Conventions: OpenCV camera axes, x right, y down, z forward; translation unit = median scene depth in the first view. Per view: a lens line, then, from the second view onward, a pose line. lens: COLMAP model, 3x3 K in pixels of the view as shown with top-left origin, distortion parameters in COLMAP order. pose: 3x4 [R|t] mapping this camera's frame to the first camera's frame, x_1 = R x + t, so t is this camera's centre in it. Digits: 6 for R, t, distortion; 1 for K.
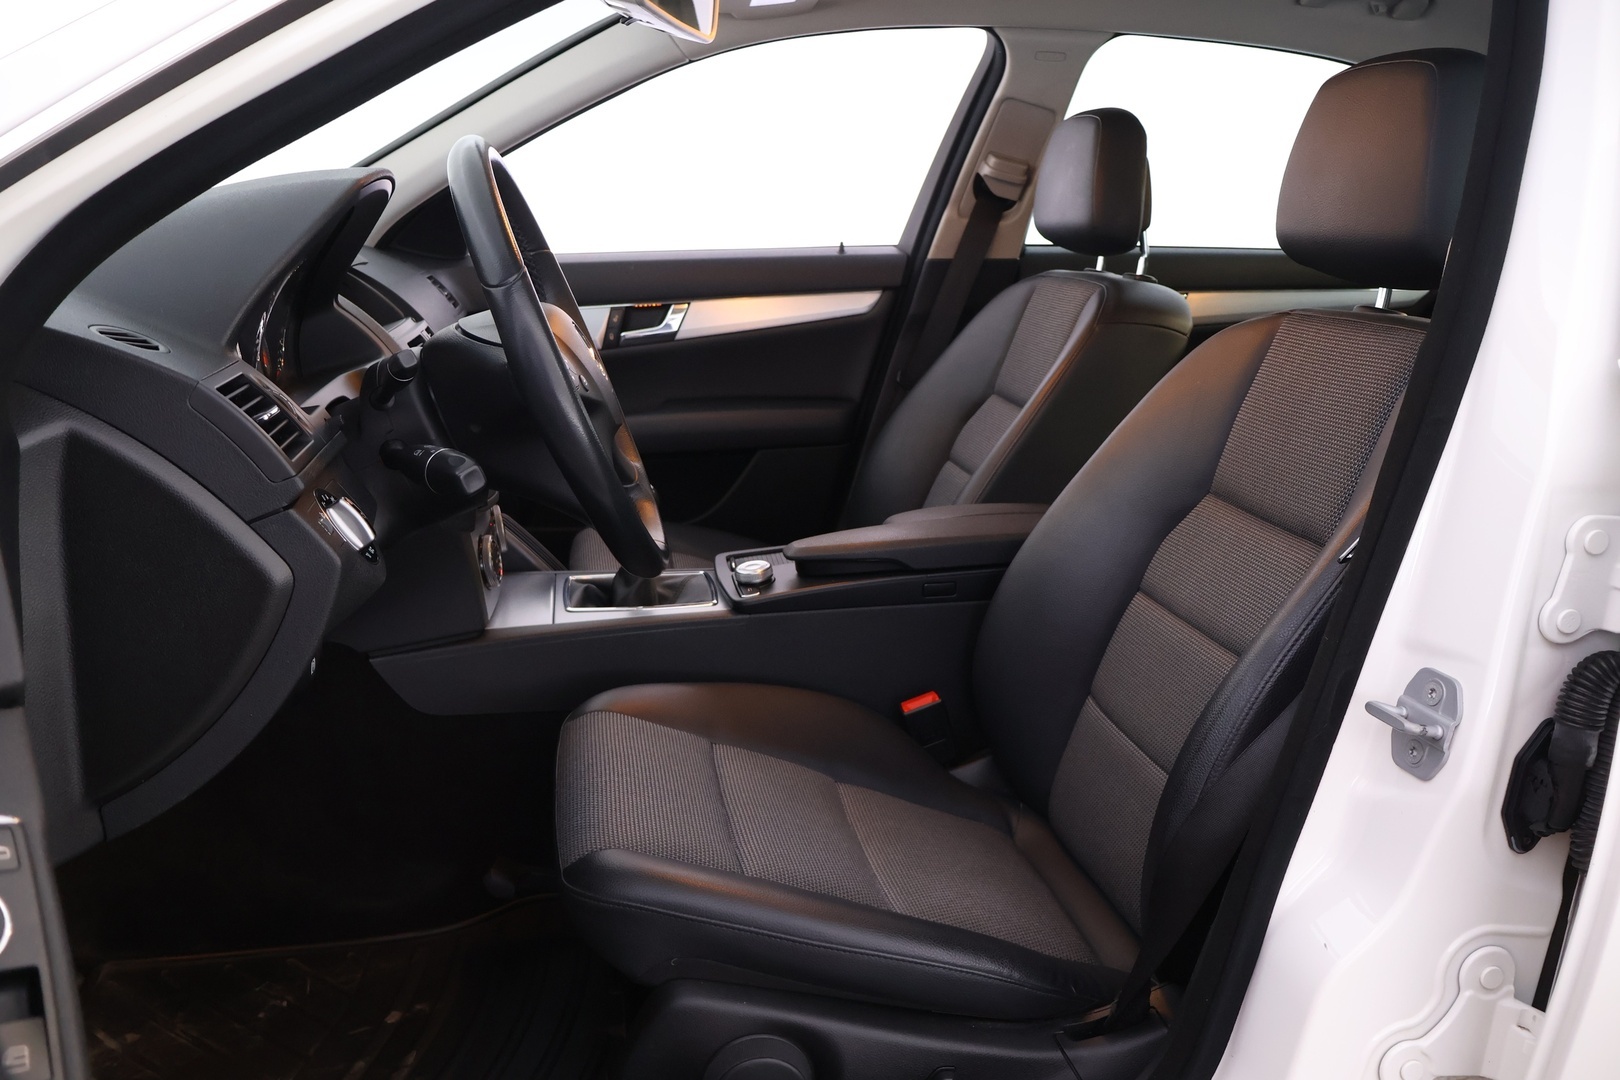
lens RADIAL K [[1341.4, 0, 810.0], [0, 1341.4, 540.0], [0, 0, 1]] dist [-0.002988, -0.008911]
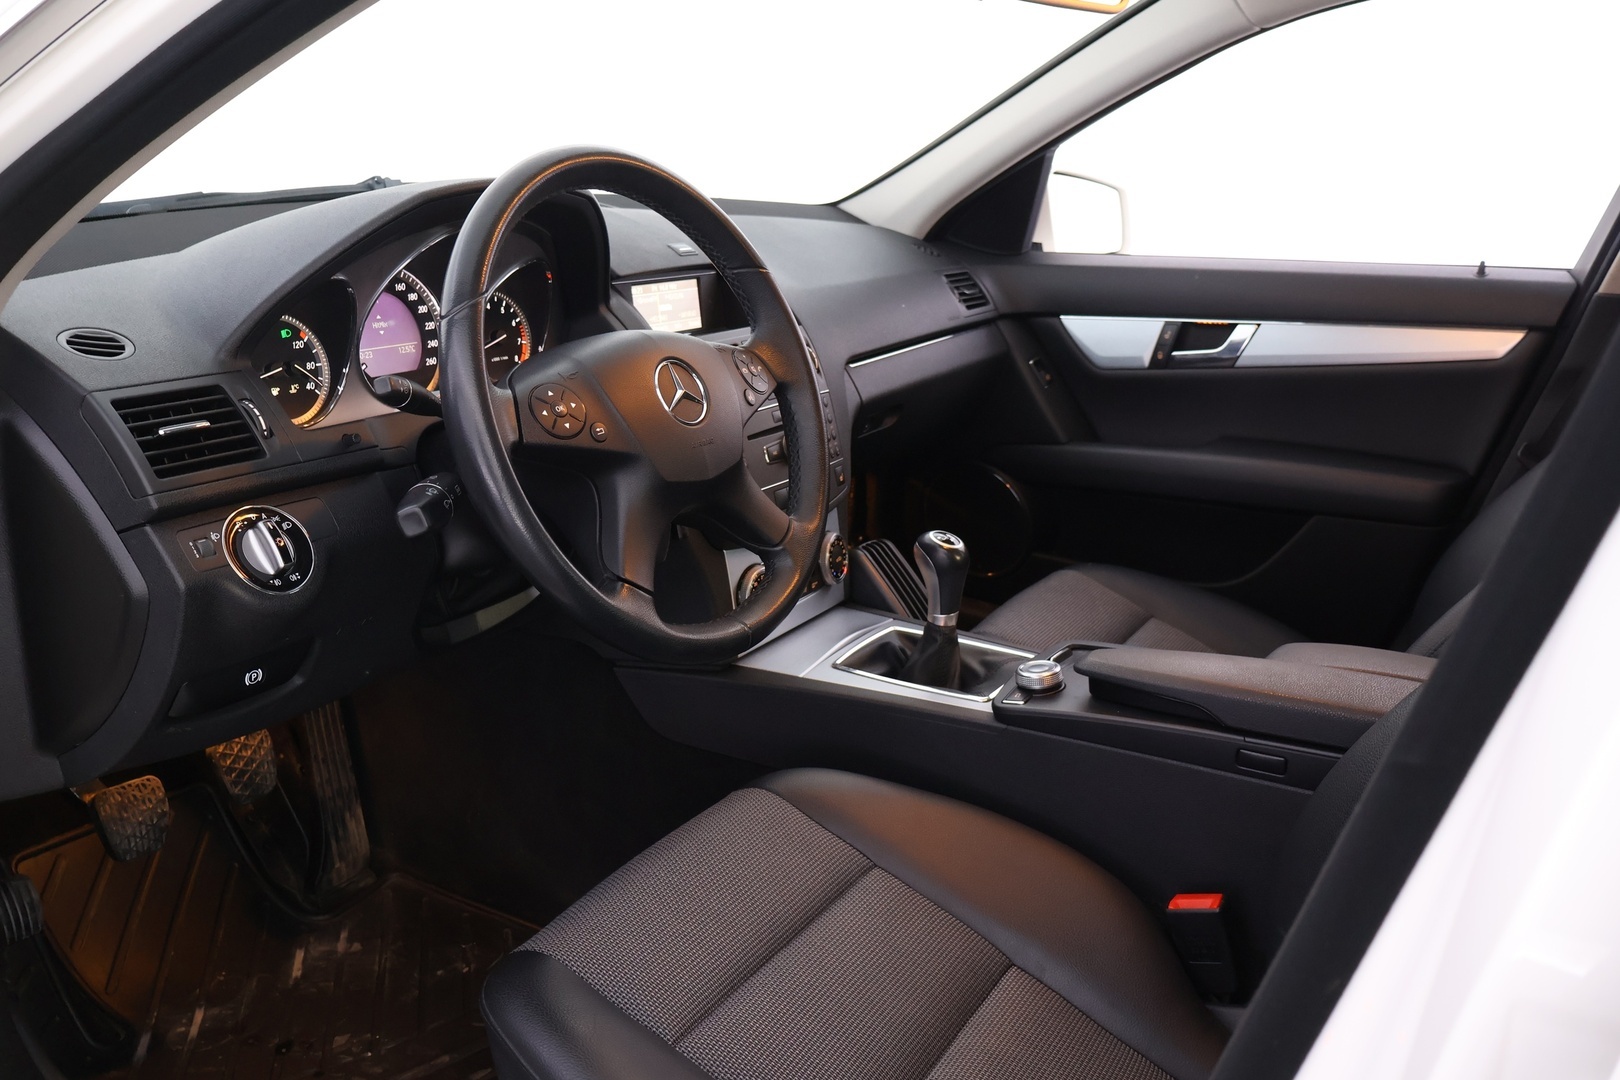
lens RADIAL K [[1341.4, 0, 810.0], [0, 1341.4, 540.0], [0, 0, 1]] dist [-0.002988, -0.008911]
pose [[0.768214, 0.187578, -0.612096, 0.228106], [-0.173491, 0.981332, 0.082990, -0.067972], [0.616236, 0.042439, 0.786417, 0.191175]]
